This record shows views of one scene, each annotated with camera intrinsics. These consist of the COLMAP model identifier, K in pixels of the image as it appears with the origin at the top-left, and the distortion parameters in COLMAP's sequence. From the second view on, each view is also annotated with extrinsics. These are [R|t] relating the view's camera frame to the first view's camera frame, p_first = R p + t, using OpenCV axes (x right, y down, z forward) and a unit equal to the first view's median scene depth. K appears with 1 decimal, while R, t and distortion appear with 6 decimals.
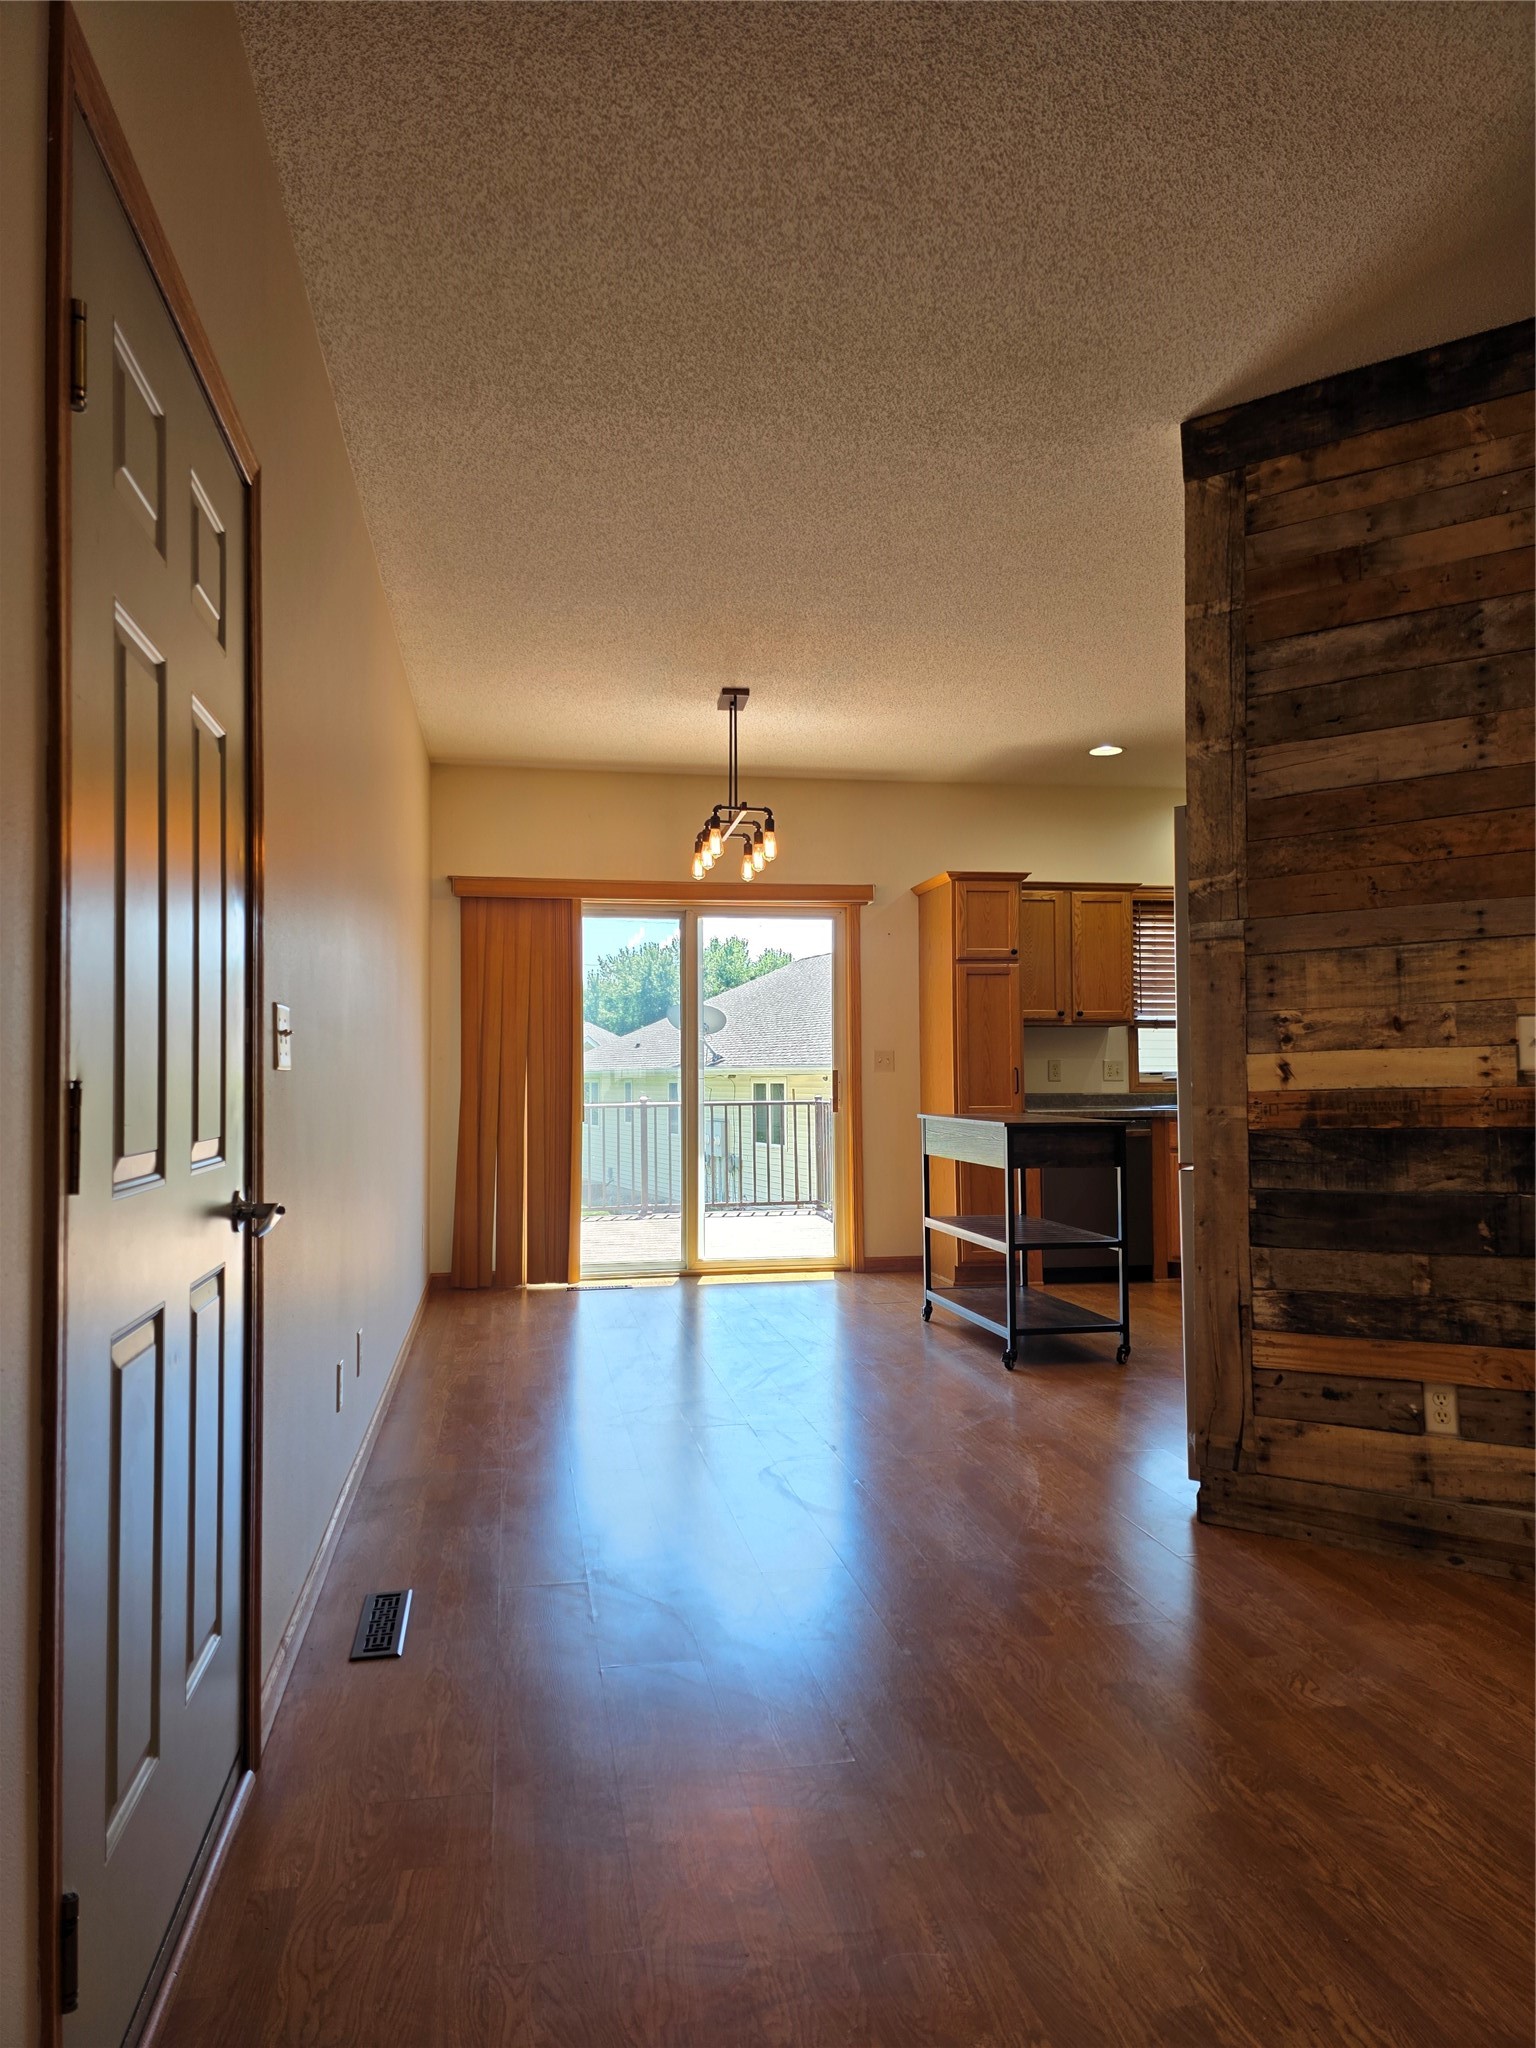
lens RADIAL K [[1358.5, 0, 765.6], [0, 1358.5, 1030.9], [0, 0, 1]] dist [0.050623, -0.006190]
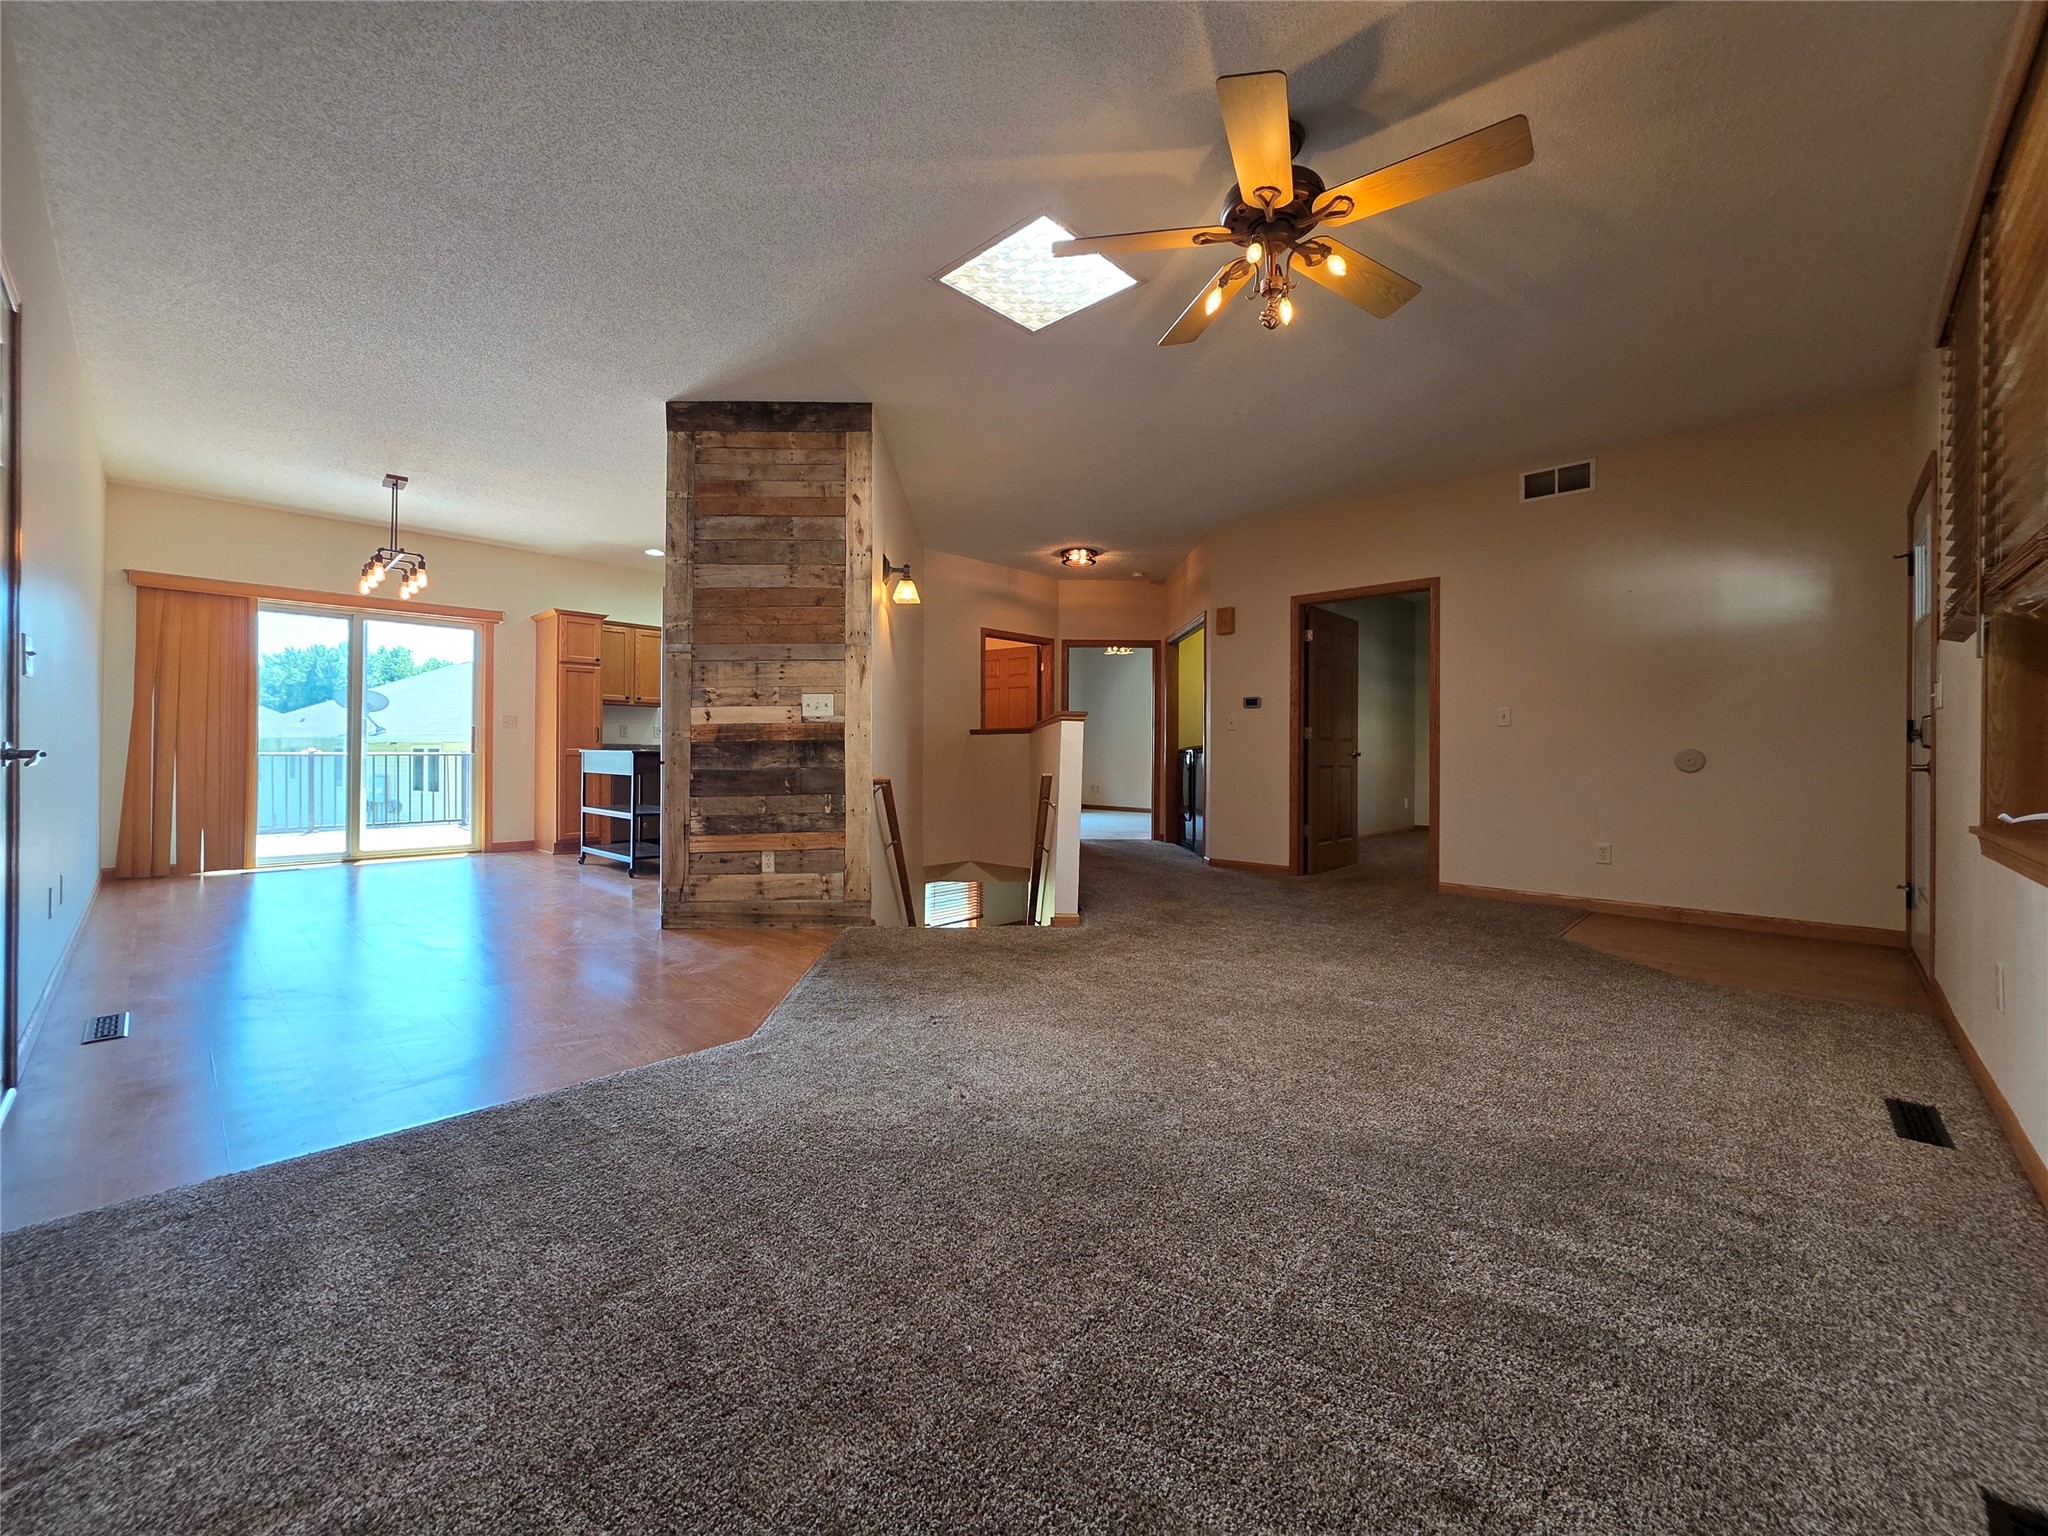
lens RADIAL K [[831.8, 0, 1028.2], [0, 831.8, 752.3], [0, 0, 1]] dist [-0.001112, 0.000422]
pose [[0.810537, 0.015314, 0.585488, 0.019434], [-0.030876, 0.999385, 0.016603, 0.047499], [-0.584873, -0.031535, 0.810511, -0.347649]]
